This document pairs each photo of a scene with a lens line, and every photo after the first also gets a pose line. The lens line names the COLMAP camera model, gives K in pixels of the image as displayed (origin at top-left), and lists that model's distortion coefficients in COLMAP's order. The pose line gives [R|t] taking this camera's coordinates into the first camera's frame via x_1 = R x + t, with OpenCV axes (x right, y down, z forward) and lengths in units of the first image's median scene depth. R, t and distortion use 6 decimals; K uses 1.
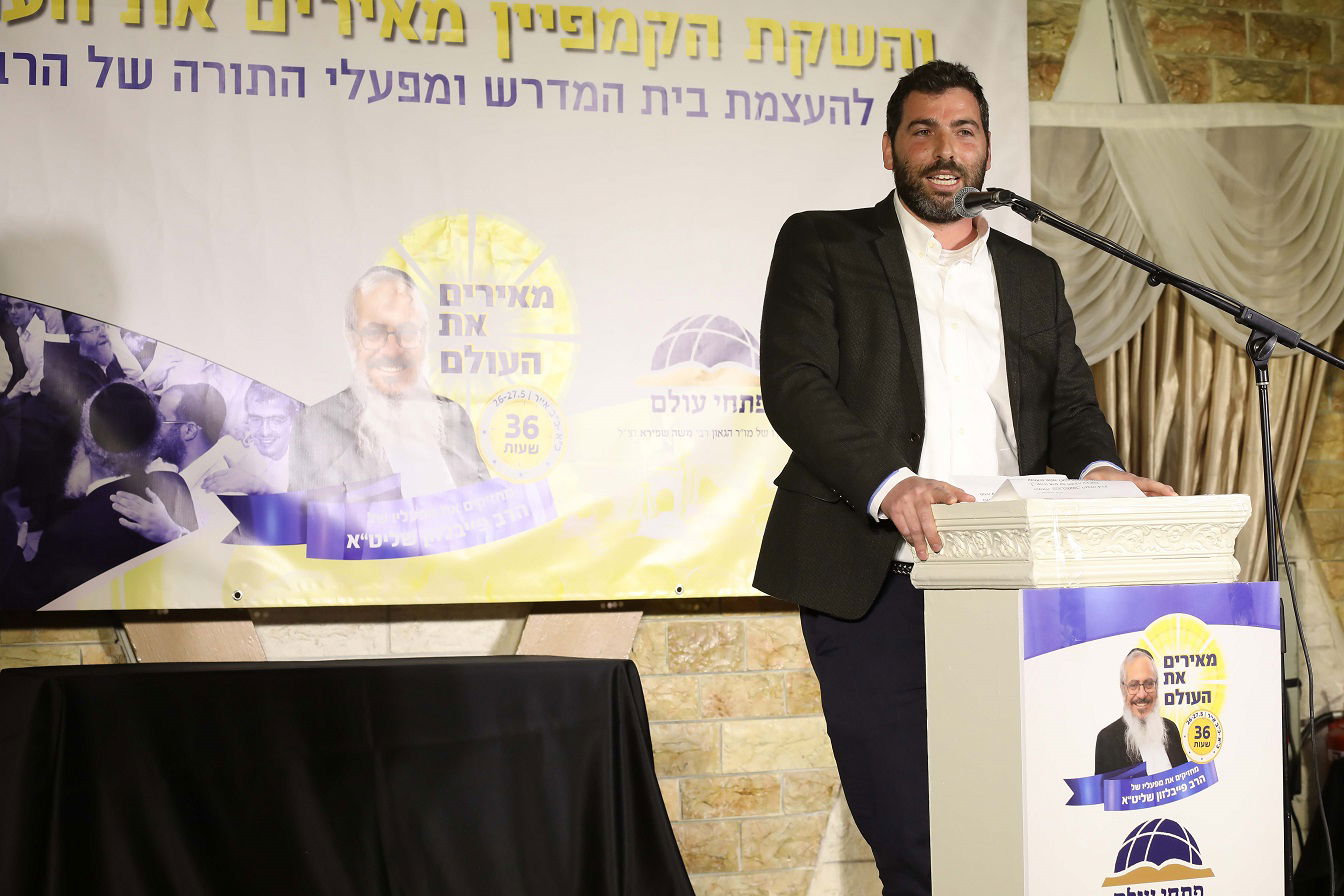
lens RADIAL K [[3200.5, 0, 673.1], [0, 3200.5, 494.1], [0, 0, 1]] dist [-0.026322, -1.211588]
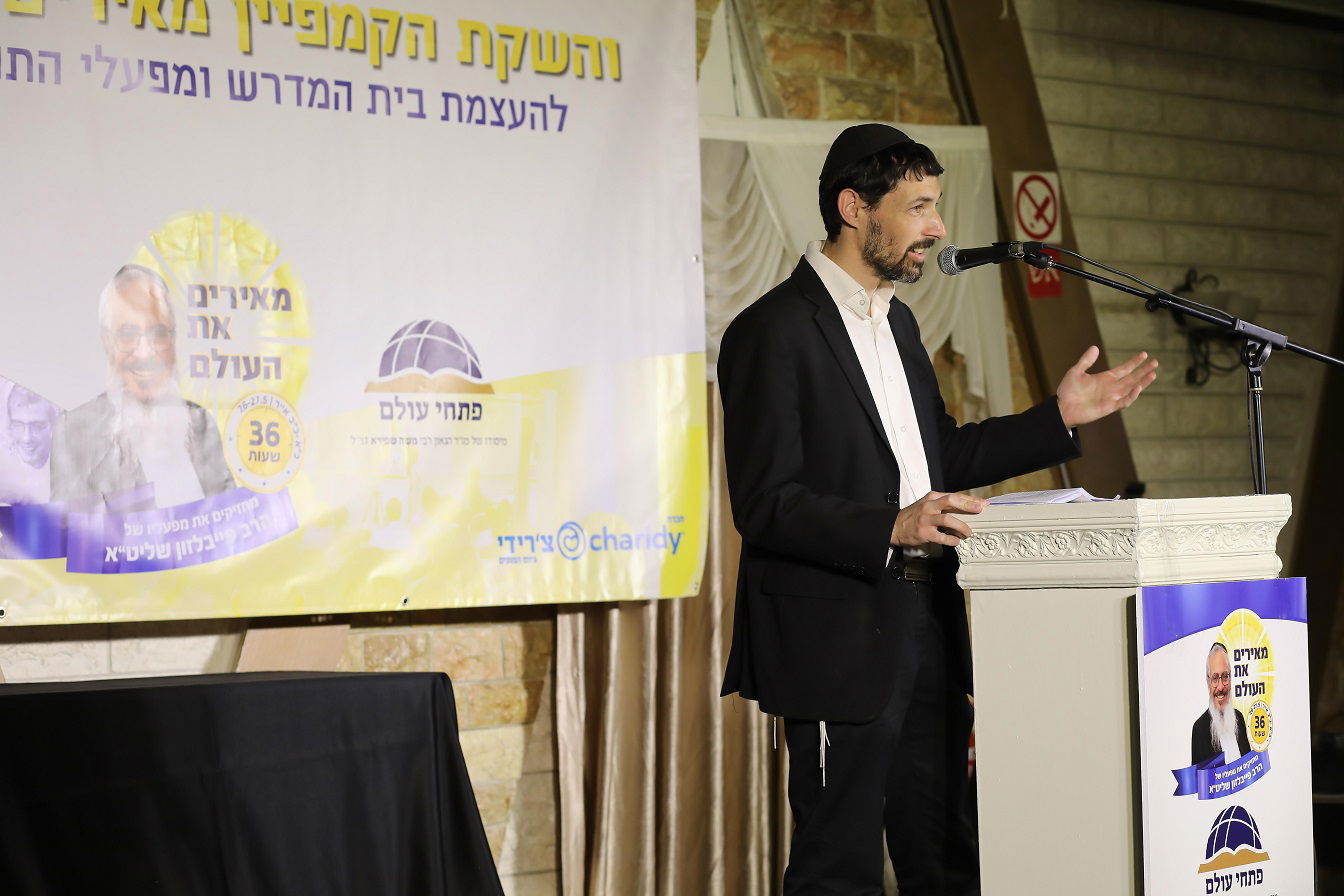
lens RADIAL K [[3200.5, 0, 673.1], [0, 3200.5, 494.1], [0, 0, 1]] dist [-0.026322, -1.211588]
pose [[0.946797, -0.004509, 0.321800, -0.247496], [0.006514, 0.999966, -0.005153, 0.002922], [-0.321765, 0.006975, 0.946794, 0.051336]]
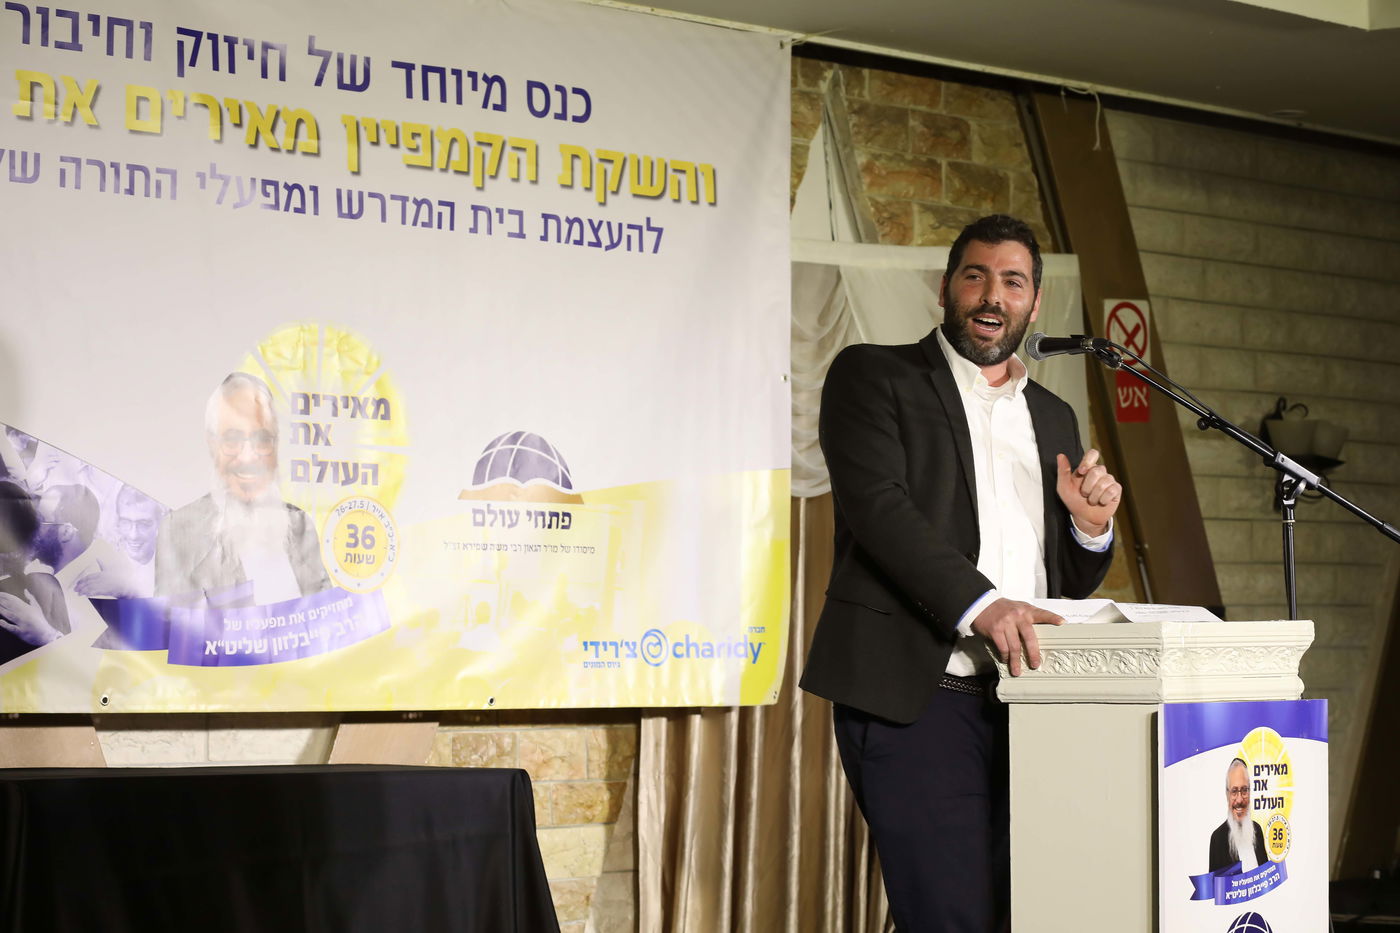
lens RADIAL K [[3333.9, 0, 701.1], [0, 3333.9, 514.5], [0, 0, 1]] dist [-0.026322, -1.211588]
pose [[0.956418, 0.029397, 0.290517, -0.256975], [-0.021035, 0.999271, -0.031866, 0.003183], [-0.291242, 0.024366, 0.956339, -0.034768]]
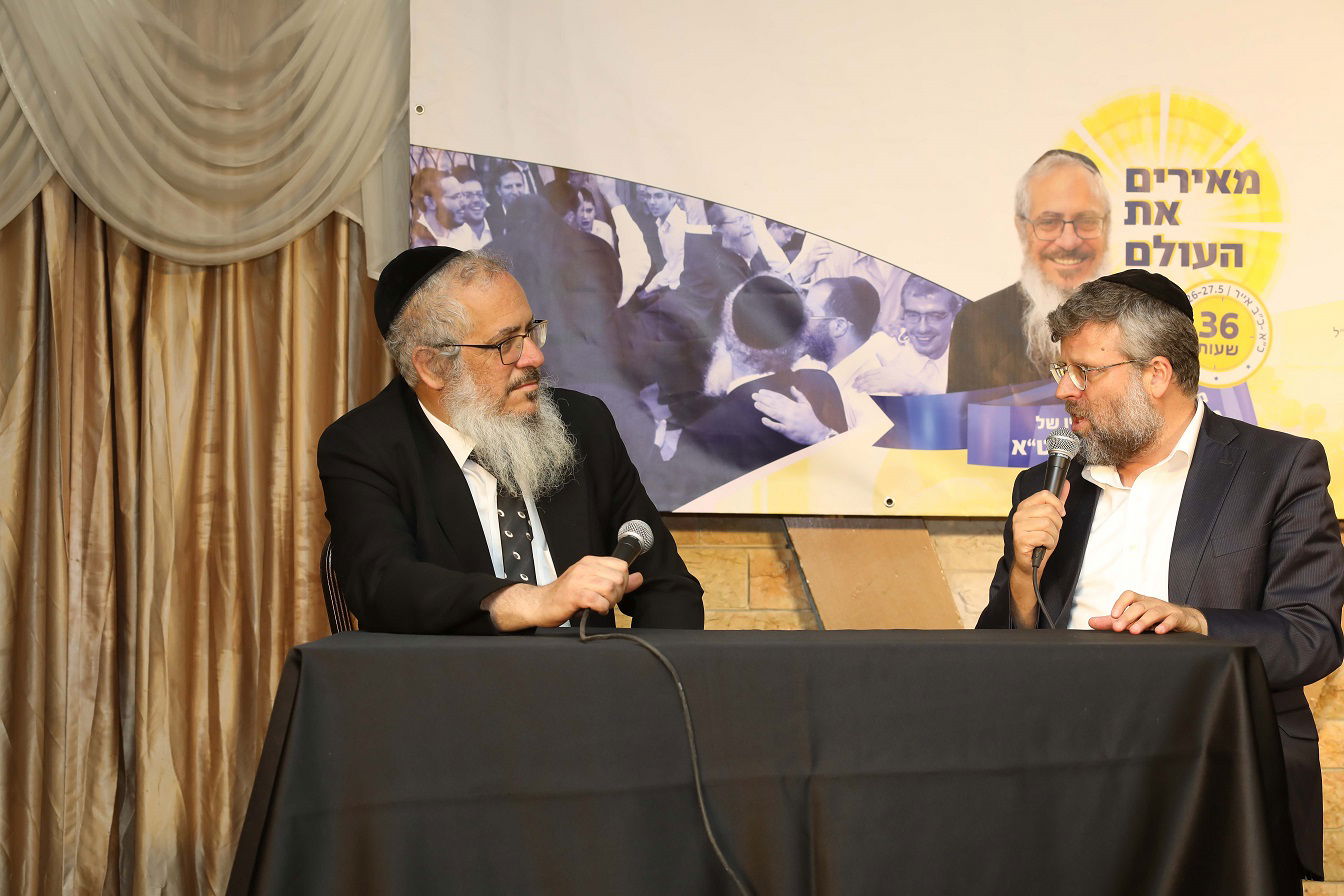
lens RADIAL K [[3200.5, 0, 673.1], [0, 3200.5, 494.1], [0, 0, 1]] dist [-0.026322, -1.211588]
pose [[0.909355, 0.028228, -0.415062, 0.194817], [-0.015072, 0.999276, 0.034939, -0.002624], [0.415747, -0.025516, 0.909122, 0.114855]]
